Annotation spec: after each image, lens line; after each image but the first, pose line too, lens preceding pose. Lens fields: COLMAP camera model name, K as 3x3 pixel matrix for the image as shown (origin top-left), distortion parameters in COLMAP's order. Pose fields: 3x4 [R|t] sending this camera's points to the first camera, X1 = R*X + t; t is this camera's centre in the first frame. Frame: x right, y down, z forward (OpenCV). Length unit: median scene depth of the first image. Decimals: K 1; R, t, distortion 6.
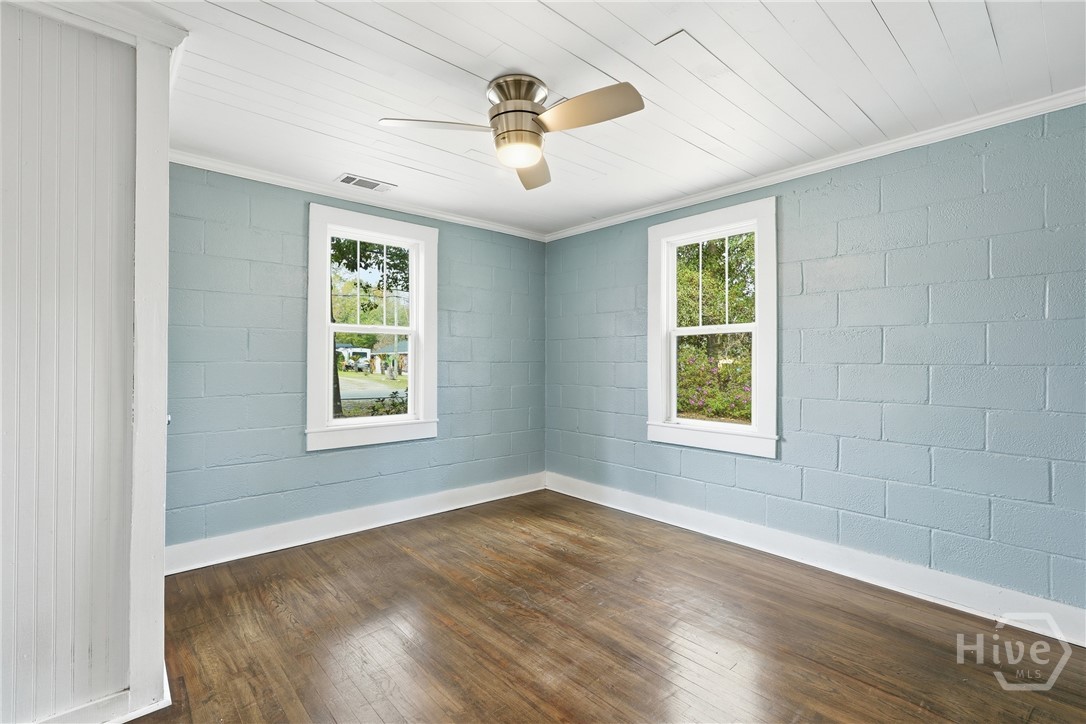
lens RADIAL K [[485.9, 0, 539.0], [0, 485.9, 353.7], [0, 0, 1]] dist [-0.007418, 0.002496]
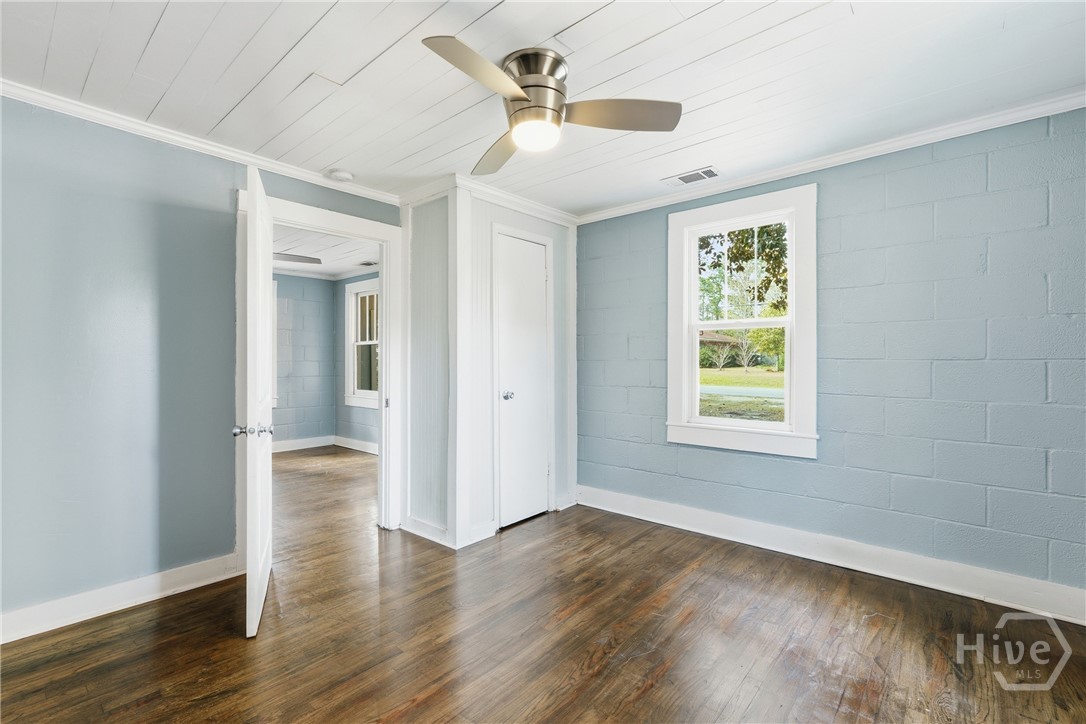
lens RADIAL K [[485.9, 0, 554.1], [0, 485.9, 360.3], [0, 0, 1]] dist [-0.007418, 0.002496]
pose [[0.127203, -0.007478, -0.991849, 0.605417], [0.019078, 0.999805, -0.005091, 0.017398], [0.991693, -0.018275, 0.127320, 0.631105]]
